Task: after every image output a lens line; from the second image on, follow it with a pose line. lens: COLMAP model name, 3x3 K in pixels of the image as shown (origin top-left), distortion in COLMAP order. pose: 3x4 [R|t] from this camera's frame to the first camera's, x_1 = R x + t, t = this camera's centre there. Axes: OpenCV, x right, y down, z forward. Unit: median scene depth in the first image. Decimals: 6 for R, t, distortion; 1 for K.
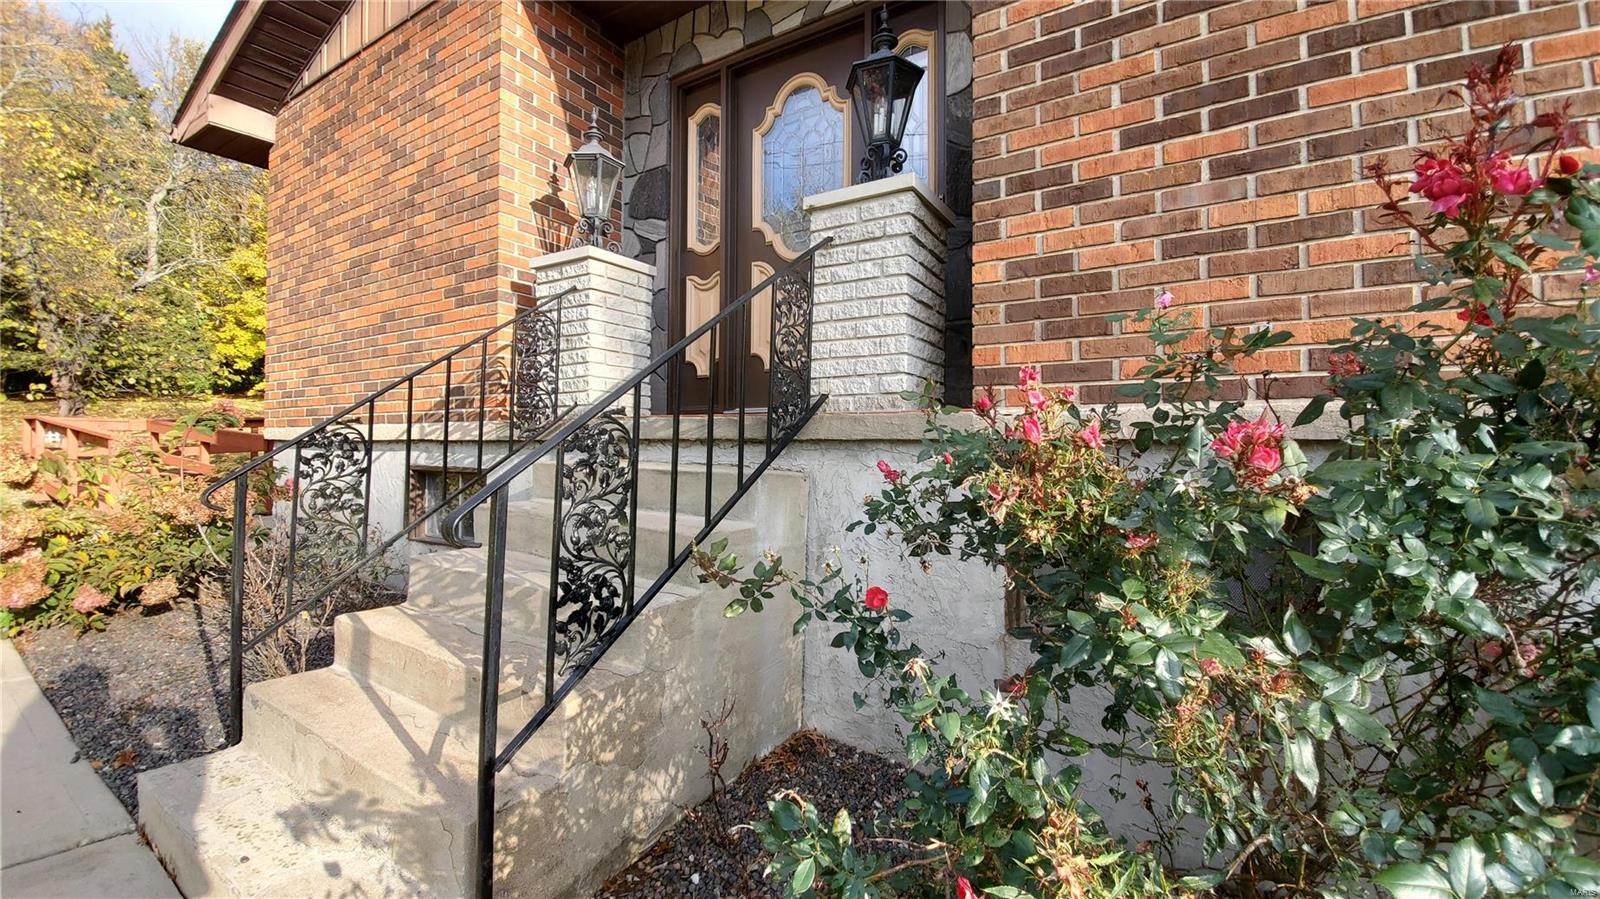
lens RADIAL K [[655.3, 0, 801.0], [0, 655.3, 441.5], [0, 0, 1]] dist [0.011601, -0.017235]
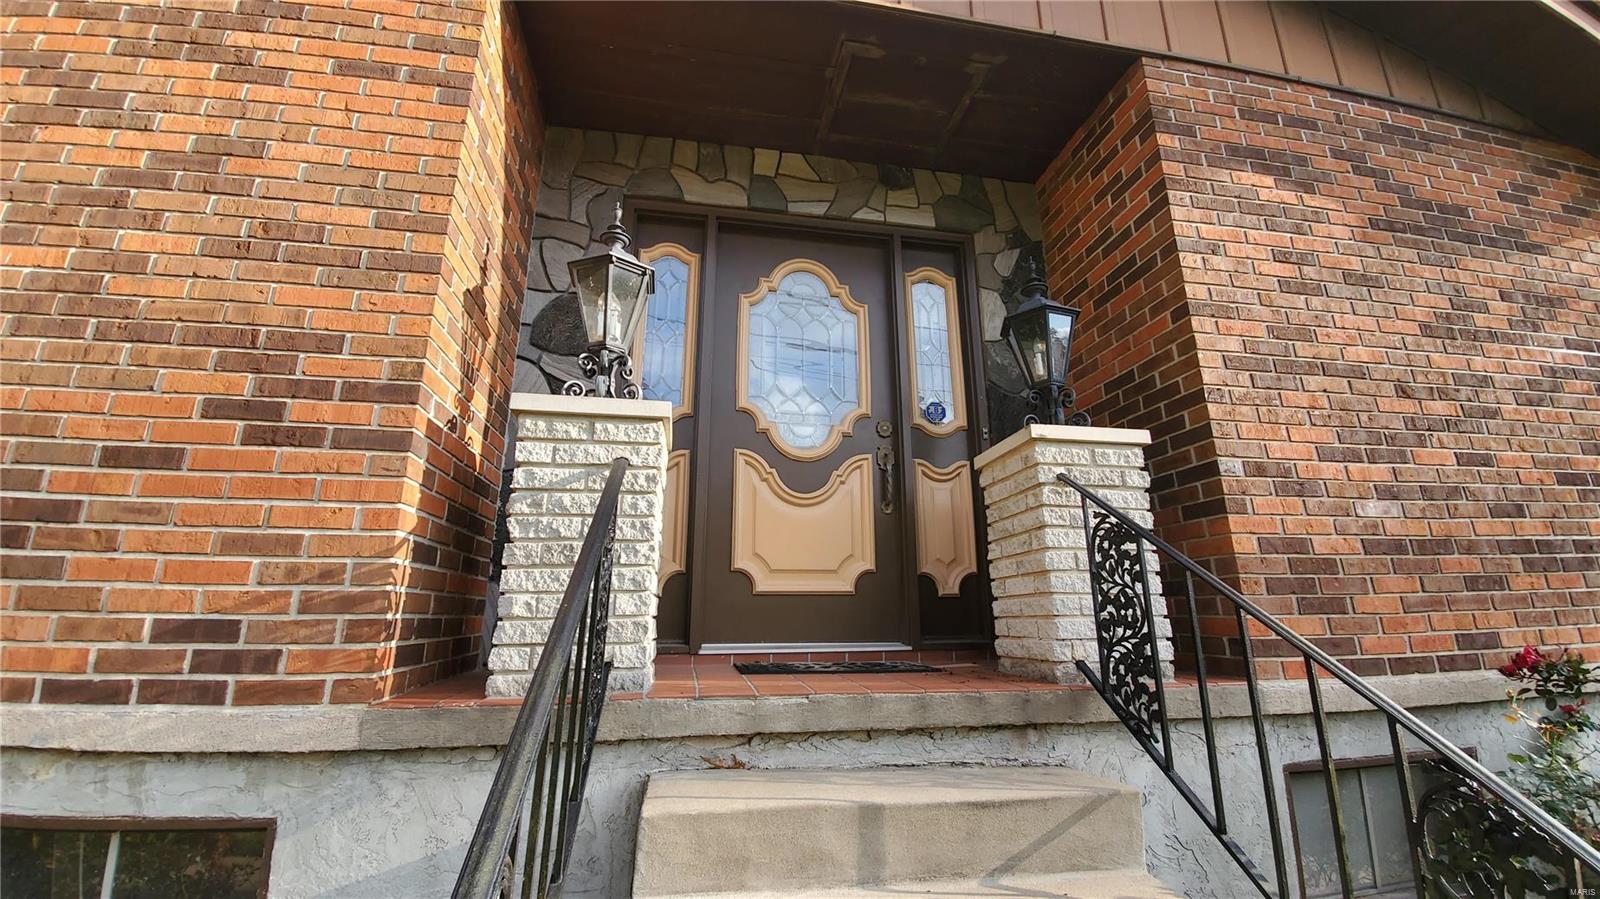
lens RADIAL K [[636.3, 0, 809.2], [0, 636.3, 444.2], [0, 0, 1]] dist [-0.001129, -0.013095]
pose [[0.733615, 0.170358, 0.657865, -0.823463], [0.002491, 0.967387, -0.253289, -0.139538], [-0.679561, 0.187456, 0.709266, 0.645517]]
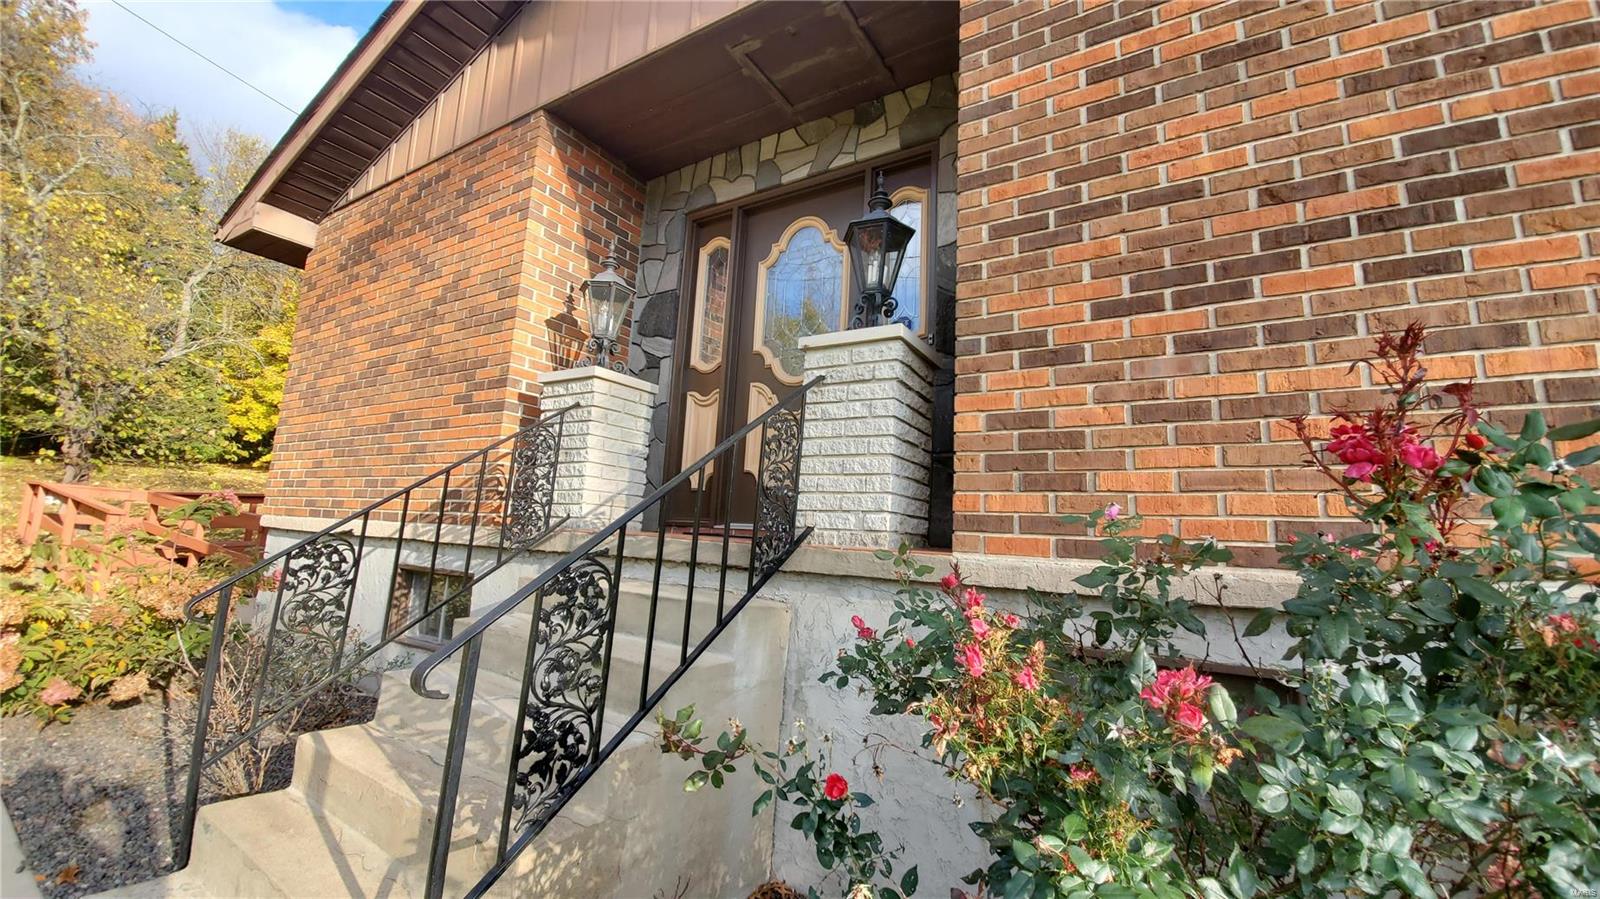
lens RADIAL K [[649.1, 0, 799.4], [0, 649.1, 442.1], [0, 0, 1]] dist [0.010531, -0.016775]
pose [[0.998887, 0.047066, -0.003117, 0.016817], [-0.047023, 0.988384, -0.144521, -0.056665], [-0.003721, 0.144506, 0.989497, -0.019810]]
